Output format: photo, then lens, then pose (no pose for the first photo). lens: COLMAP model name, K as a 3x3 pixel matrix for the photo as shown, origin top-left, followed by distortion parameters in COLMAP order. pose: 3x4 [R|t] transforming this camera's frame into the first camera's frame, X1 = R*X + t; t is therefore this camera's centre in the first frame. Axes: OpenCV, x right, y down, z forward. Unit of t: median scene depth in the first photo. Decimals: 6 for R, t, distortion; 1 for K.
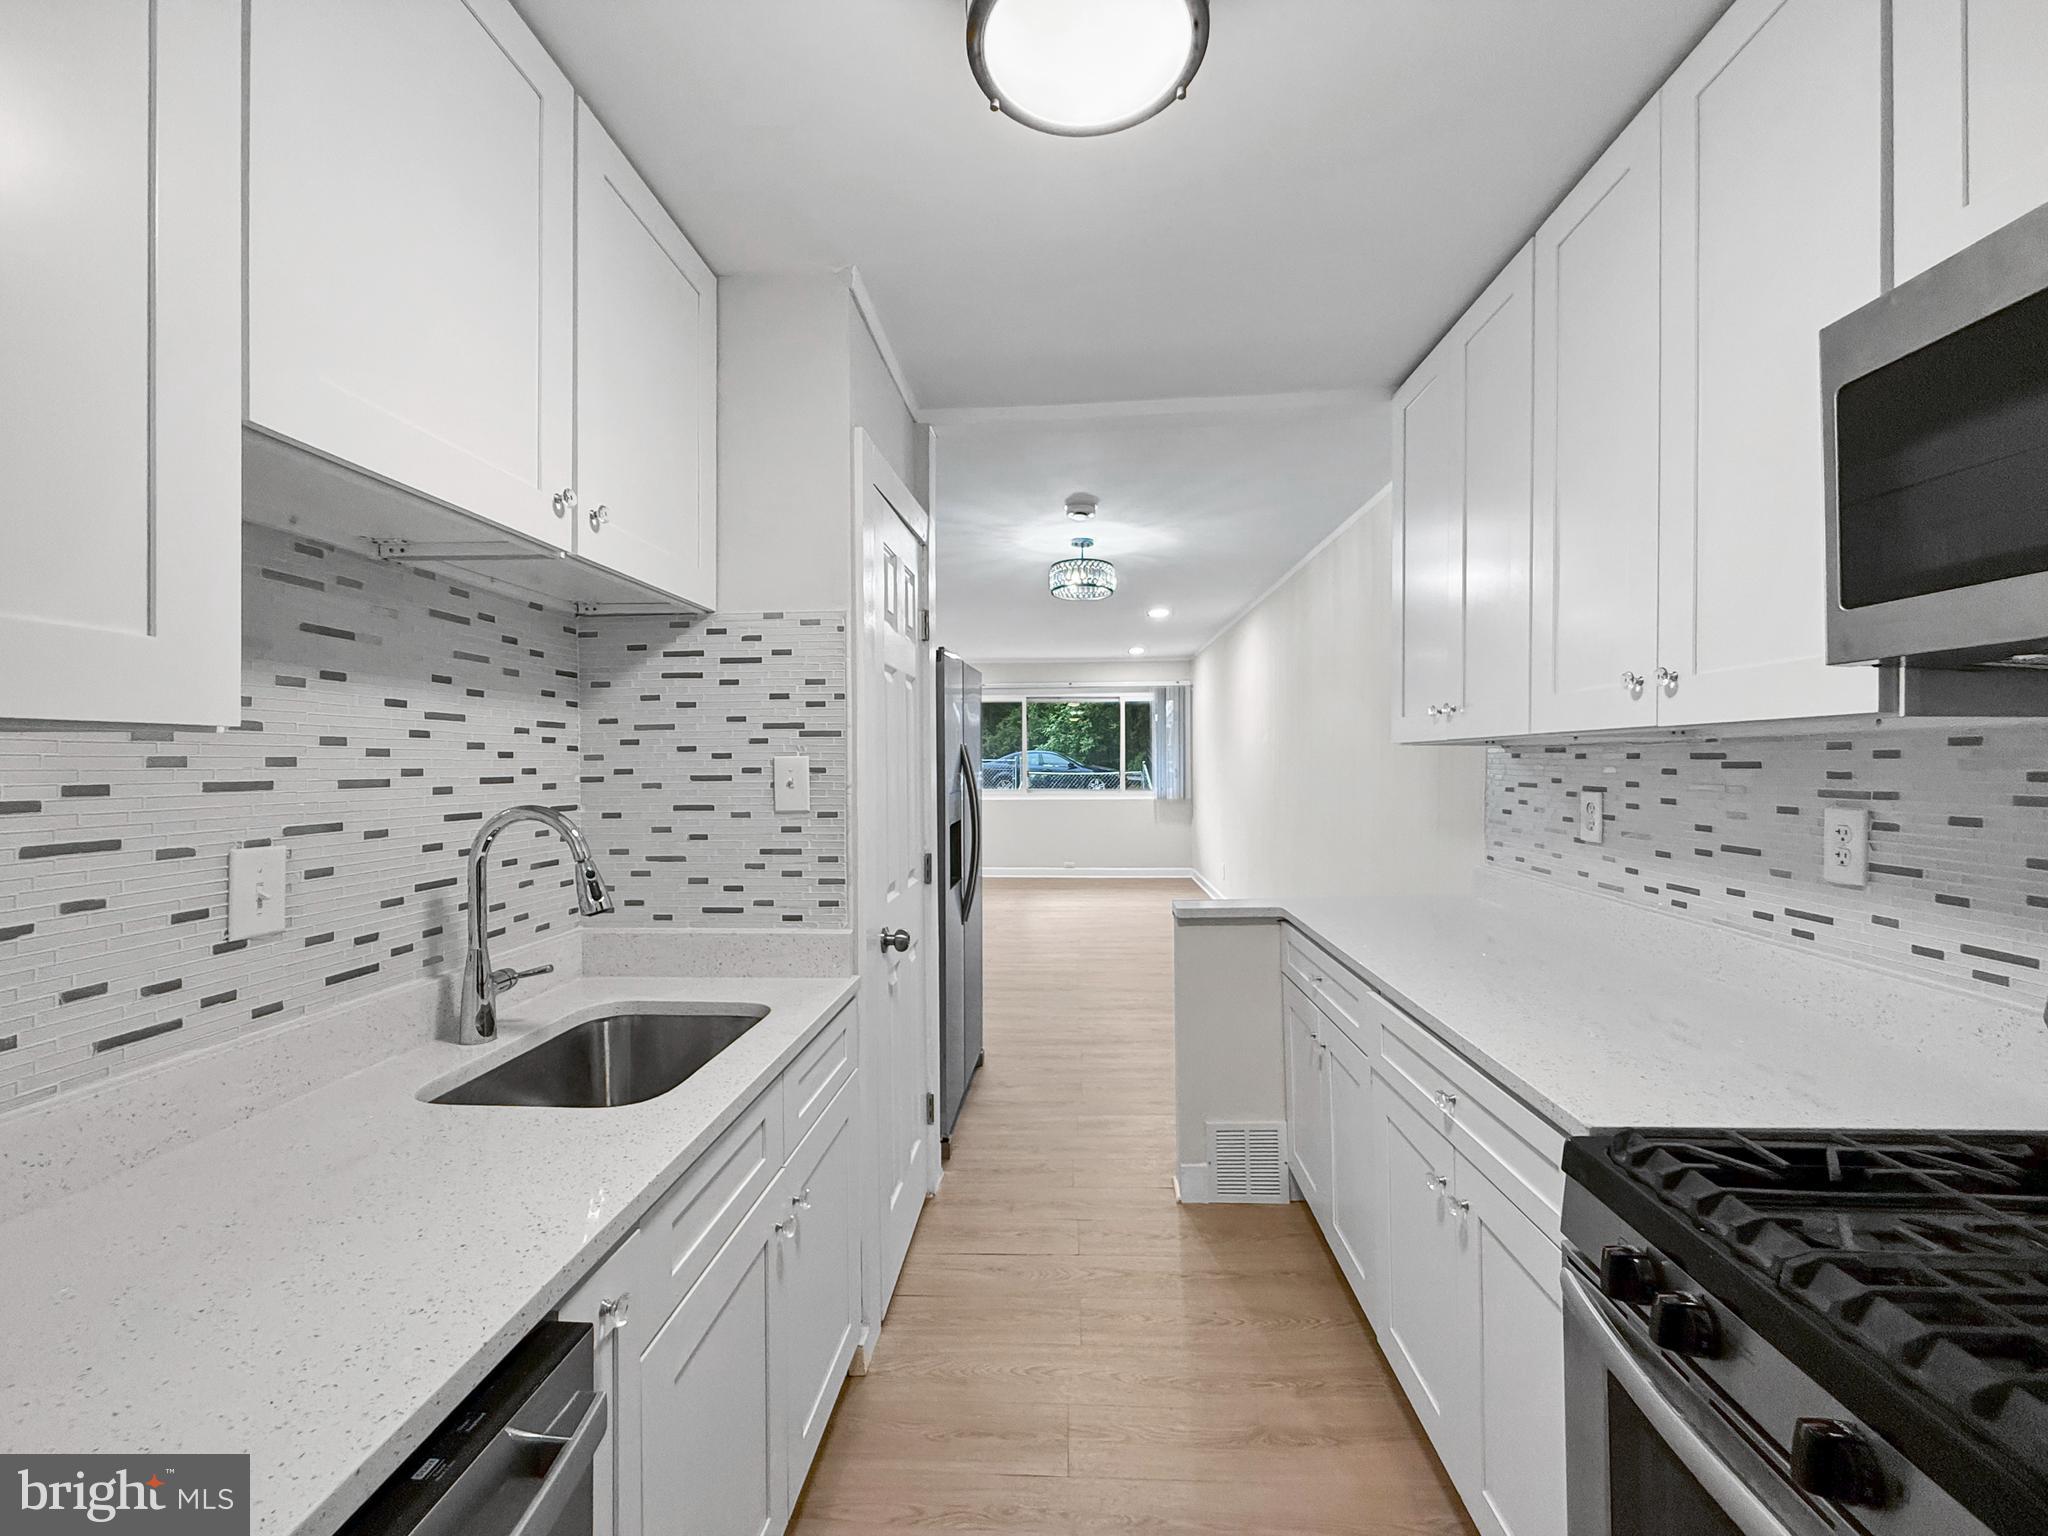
lens RADIAL K [[823.7, 0, 1022.8], [0, 823.7, 760.3], [0, 0, 1]] dist [-0.001089, -0.000085]
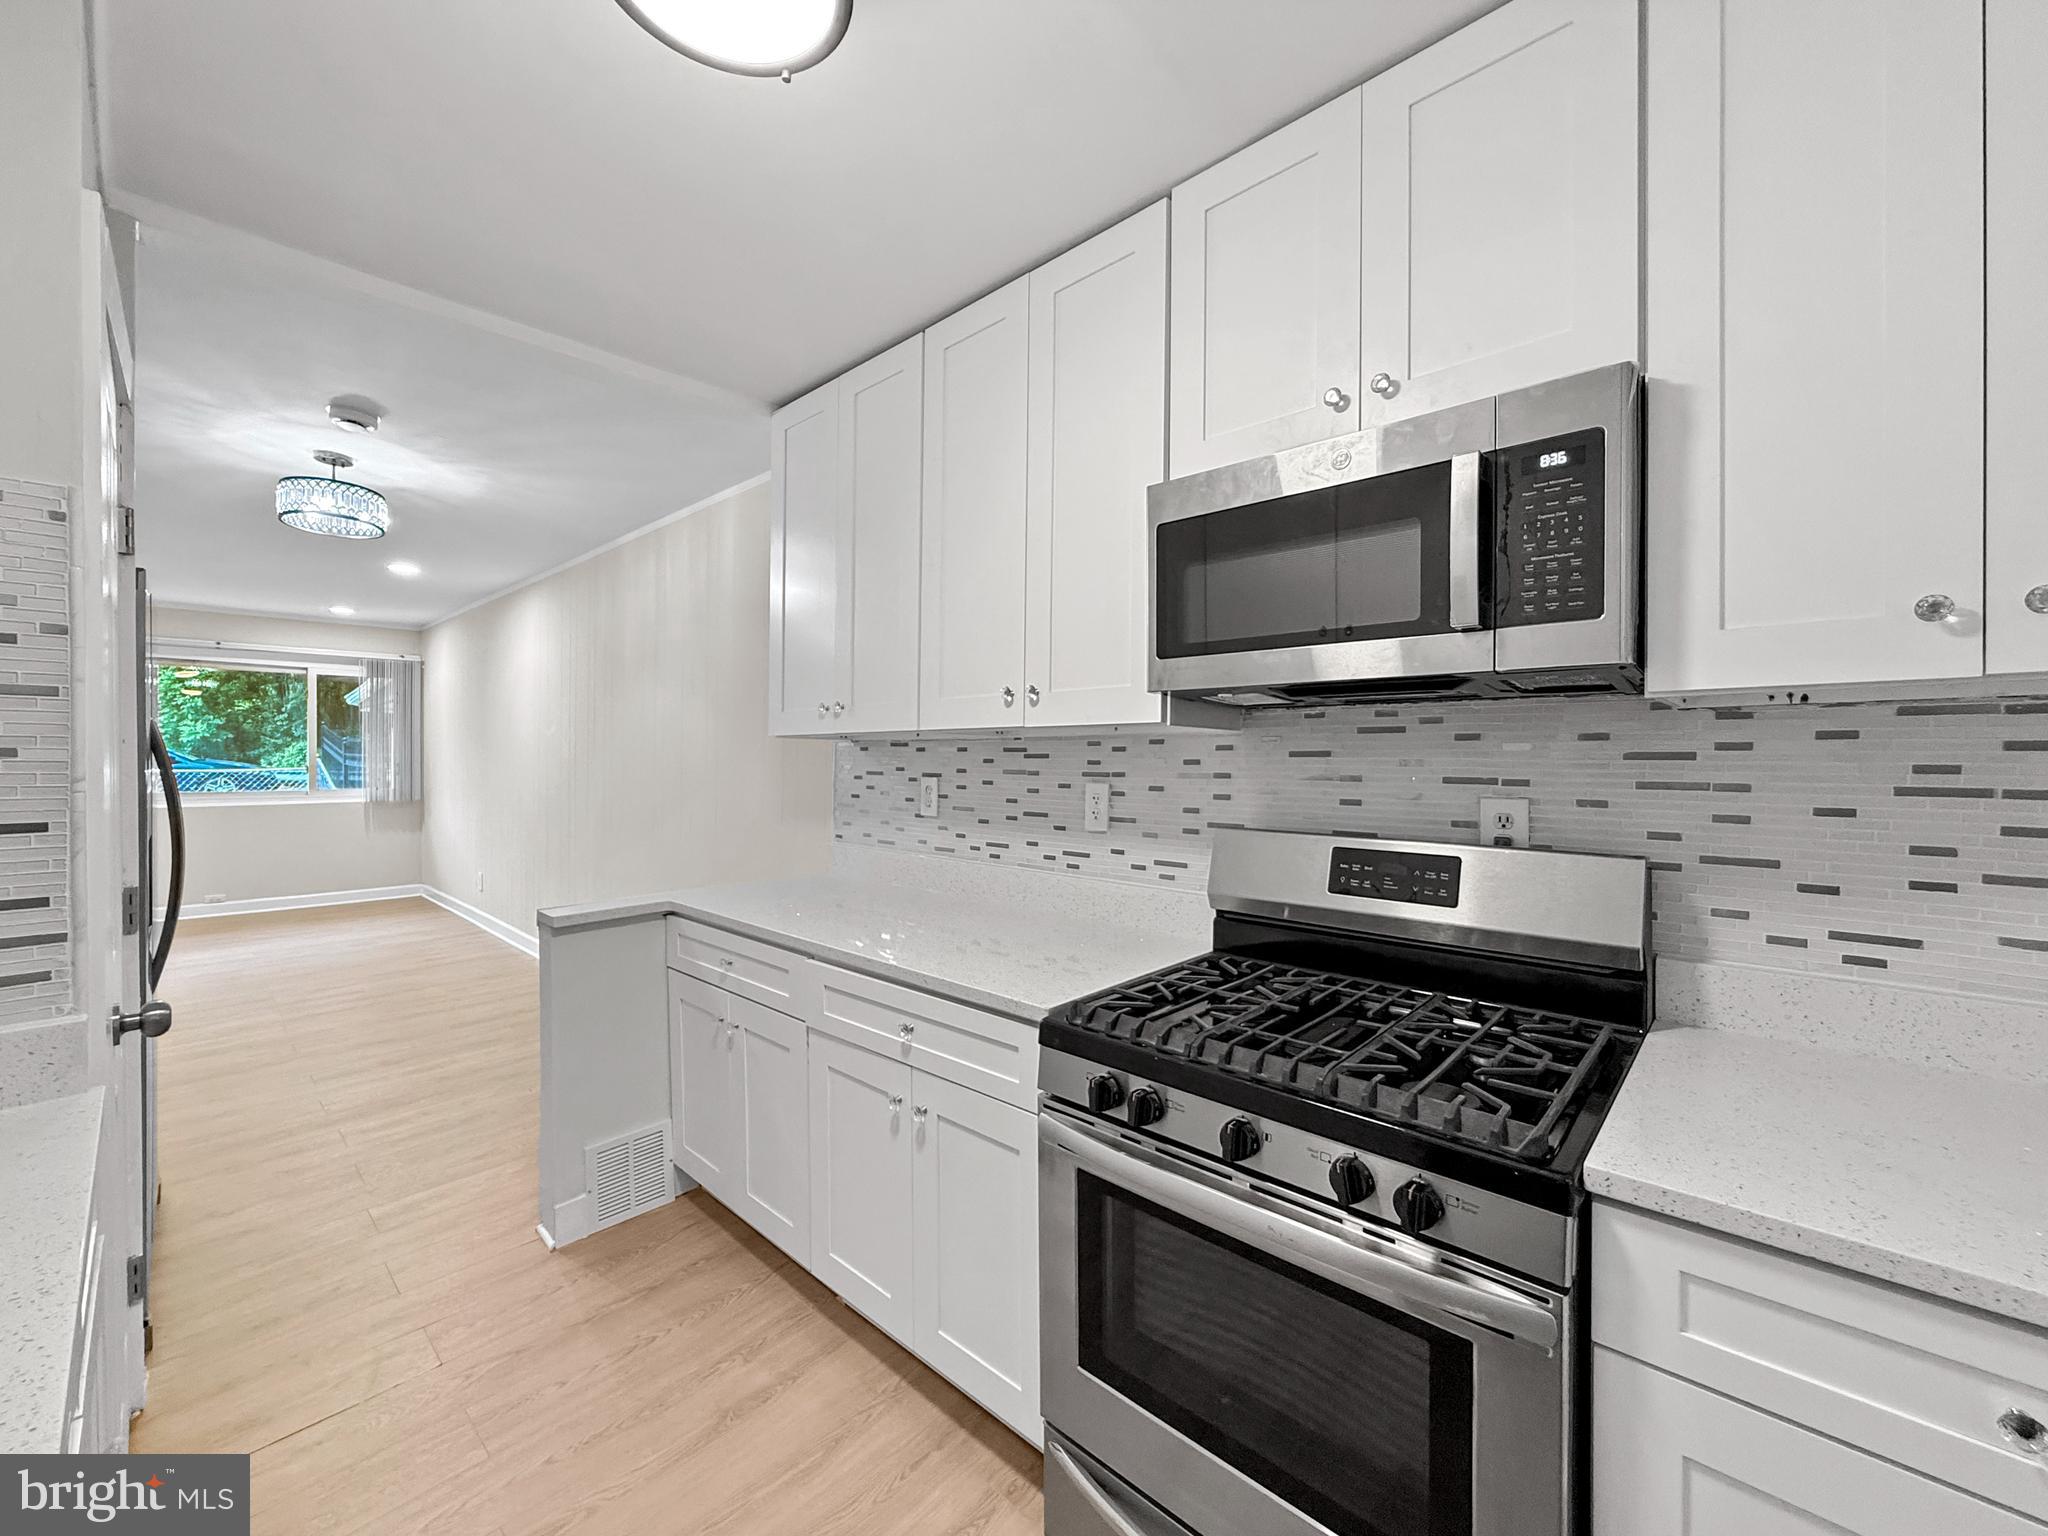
lens RADIAL K [[822.9, 0, 1019.5], [0, 822.9, 762.4], [0, 0, 1]] dist [-0.000662, 0.000205]
pose [[0.638175, 0.003522, 0.769883, -0.234272], [-0.008679, 0.999959, 0.002619, 0.011596], [-0.769842, -0.008353, 0.638180, 0.079467]]
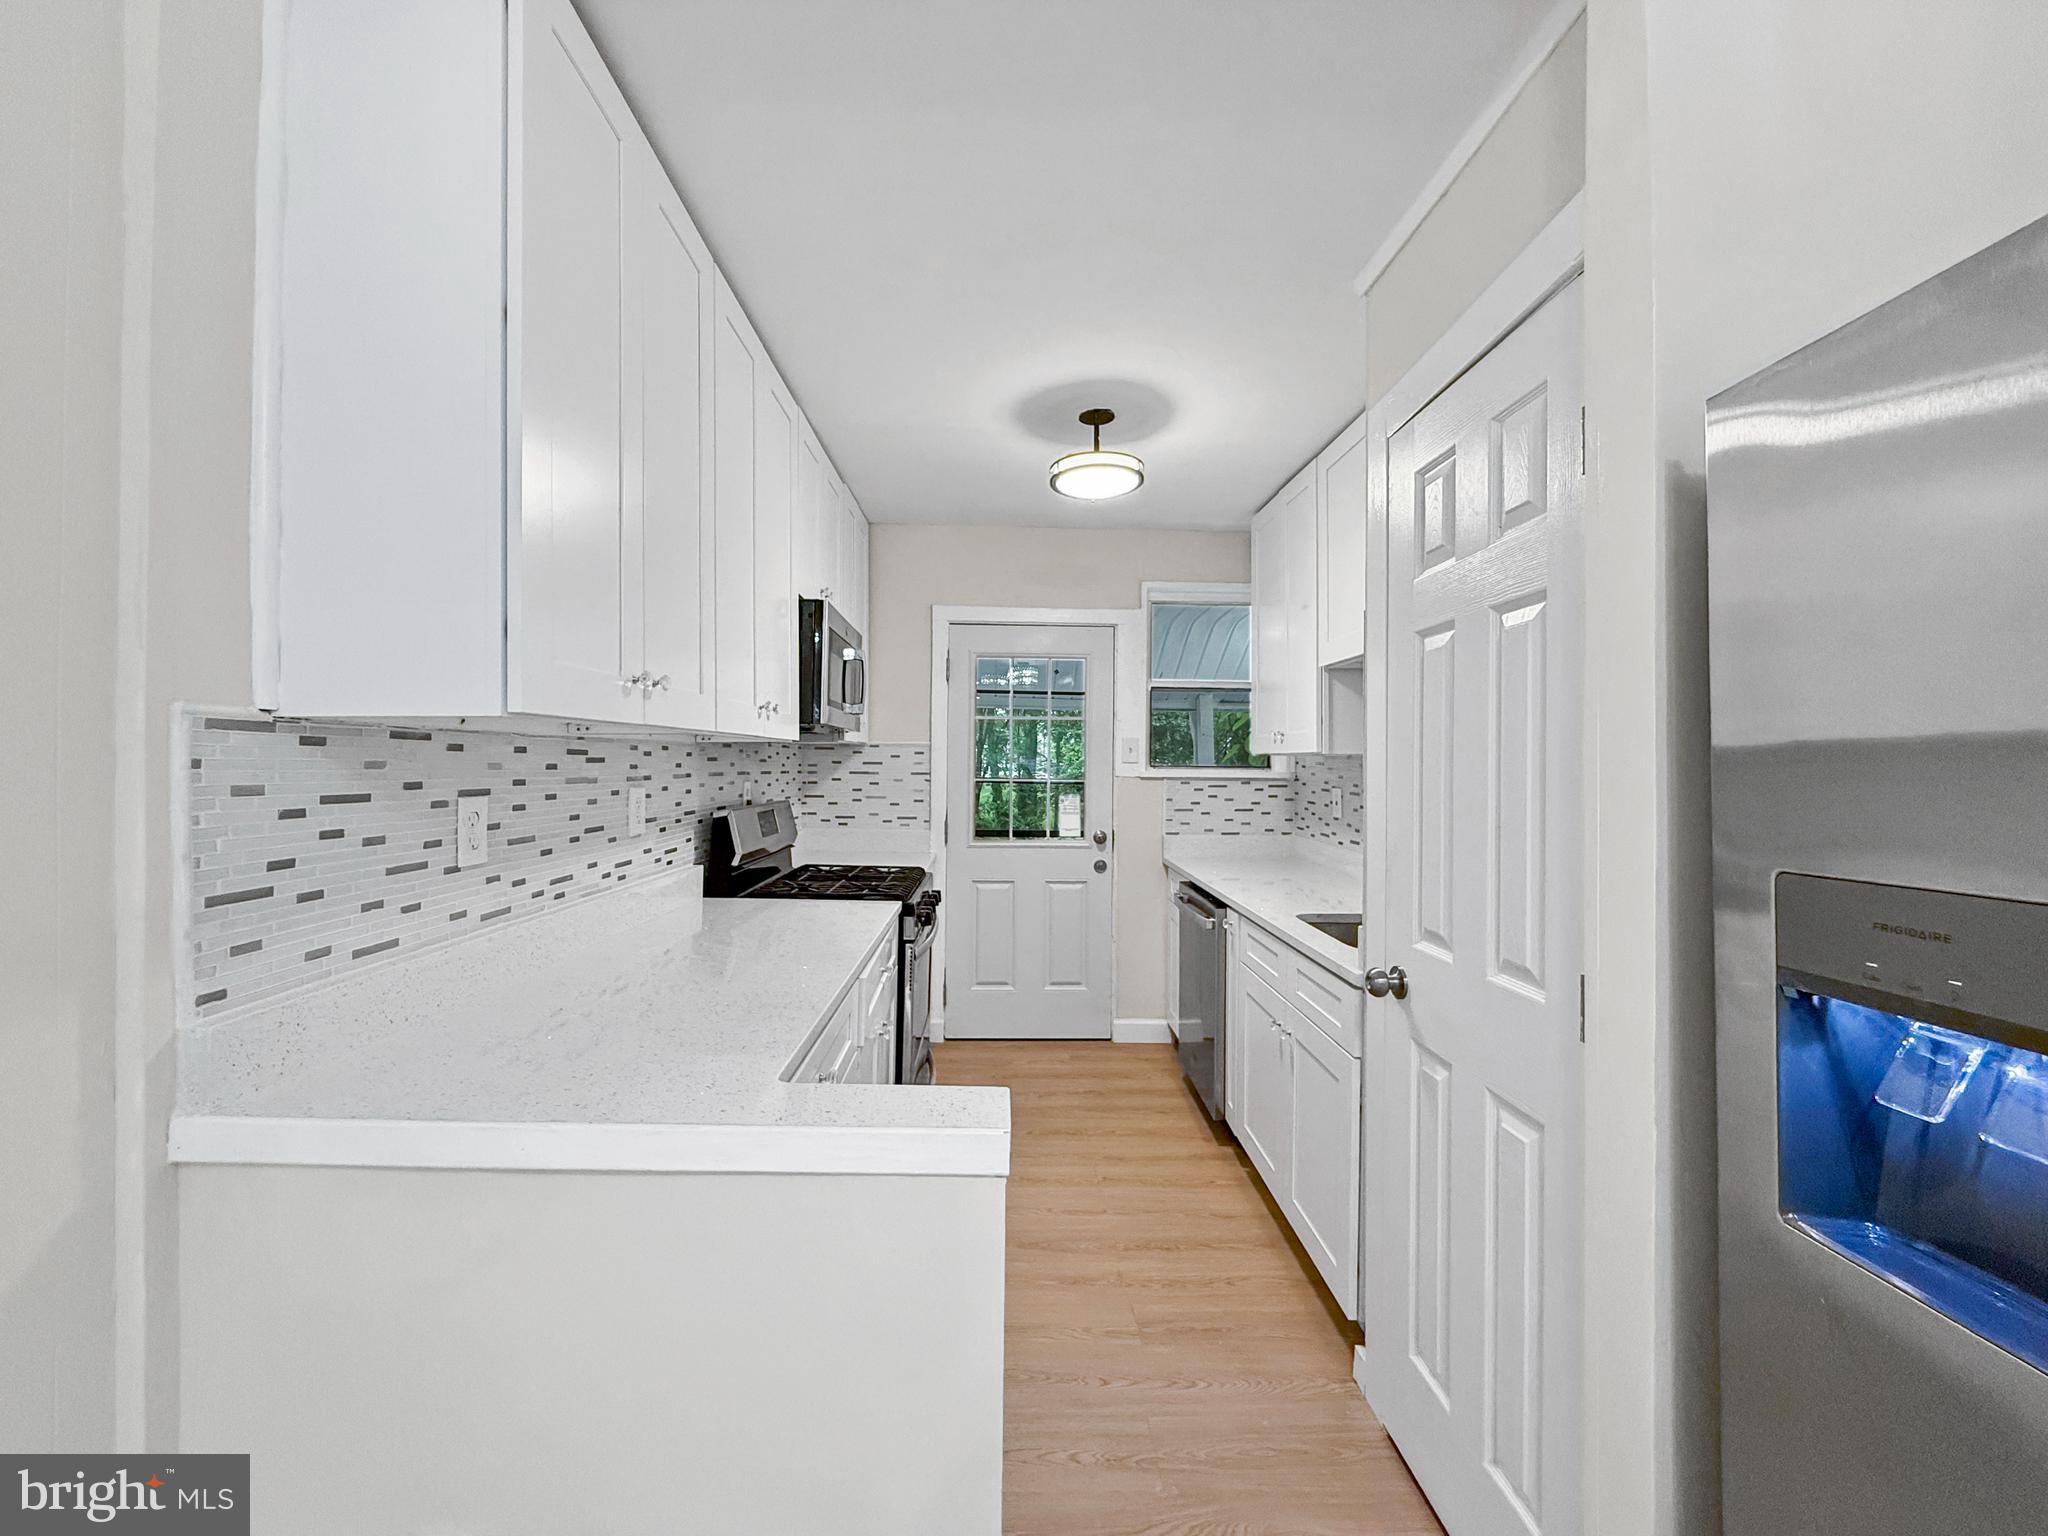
lens RADIAL K [[822.9, 0, 1019.5], [0, 822.9, 762.4], [0, 0, 1]] dist [-0.000662, 0.000205]
pose [[-0.996122, -0.004396, -0.087876, 0.303250], [-0.004222, 0.999989, -0.002166, 0.008014], [0.087884, -0.001786, -0.996129, 1.976220]]
